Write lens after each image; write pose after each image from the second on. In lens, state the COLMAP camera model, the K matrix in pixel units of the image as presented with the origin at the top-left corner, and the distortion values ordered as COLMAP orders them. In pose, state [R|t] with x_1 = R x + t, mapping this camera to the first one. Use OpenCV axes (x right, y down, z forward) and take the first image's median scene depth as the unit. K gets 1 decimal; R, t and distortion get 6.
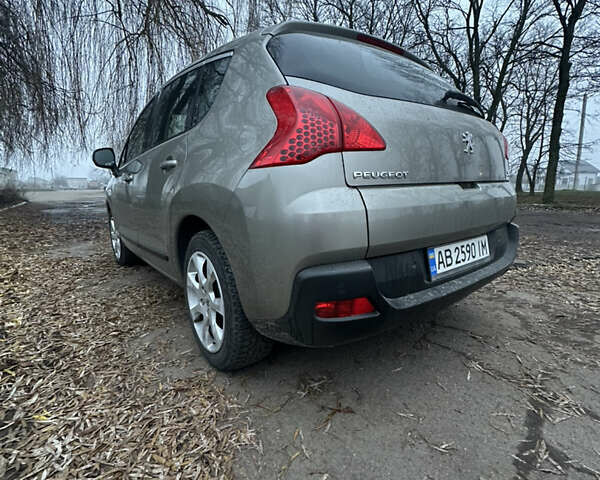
lens RADIAL K [[318.1, 0, 300.0], [0, 318.1, 240.0], [0, 0, 1]] dist [-0.001452, 0.000513]
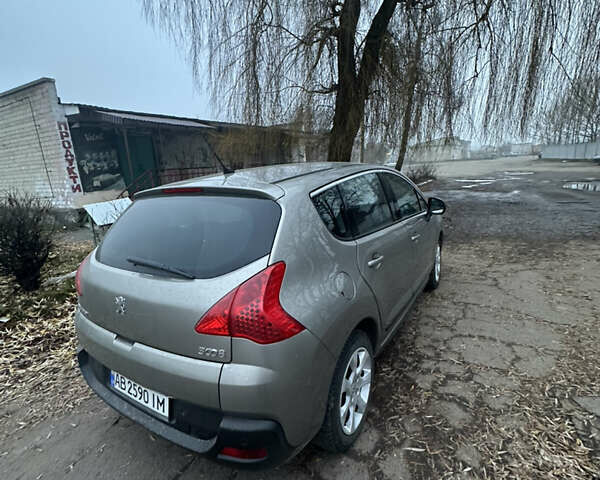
lens RADIAL K [[318.1, 0, 300.0], [0, 318.1, 240.0], [0, 0, 1]] dist [-0.001452, 0.000513]
pose [[0.349156, 0.204309, -0.914521, 1.737056], [-0.101567, 0.978443, 0.179812, -0.800990], [0.931544, 0.030103, 0.362381, 1.151723]]
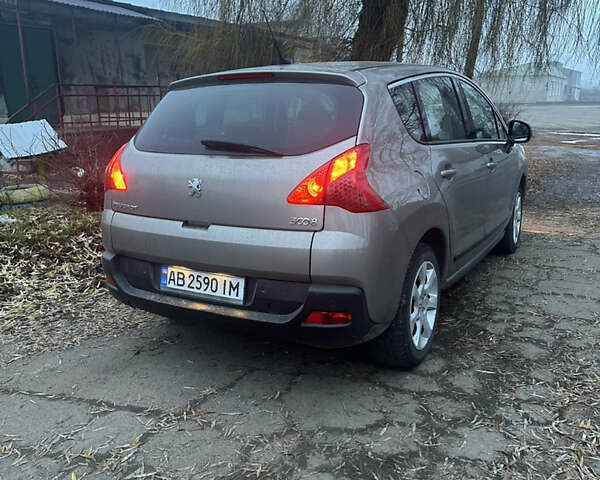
lens RADIAL K [[557.9, 0, 300.0], [0, 557.9, 240.0], [0, 0, 1]] dist [0.130311, -0.219860]
pose [[0.379912, 0.228428, -0.896374, 2.456601], [-0.148143, 0.971547, 0.184797, -0.538222], [0.913083, 0.062585, 0.402943, 0.526978]]
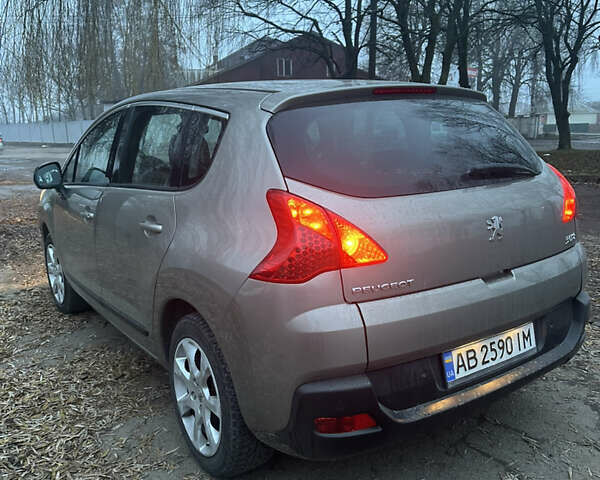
lens RADIAL K [[557.9, 0, 300.0], [0, 557.9, 240.0], [0, 0, 1]] dist [0.130311, -0.219860]
pose [[0.998372, 0.001260, -0.057016, 0.077245], [0.000528, 0.999508, 0.031349, -0.315634], [0.057028, -0.031328, 0.997881, -0.570451]]
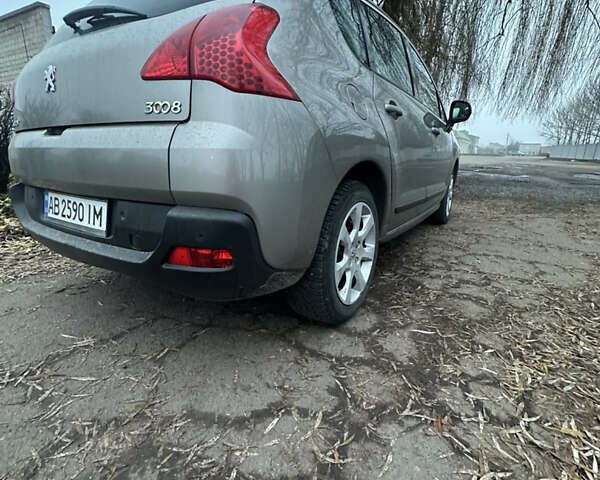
lens RADIAL K [[318.1, 0, 300.0], [0, 318.1, 240.0], [0, 0, 1]] dist [-0.001452, 0.000513]
pose [[0.335986, 0.274302, -0.901039, 1.604549], [-0.182004, 0.957530, 0.223632, -0.200004], [0.924115, 0.088855, 0.371641, 1.305902]]
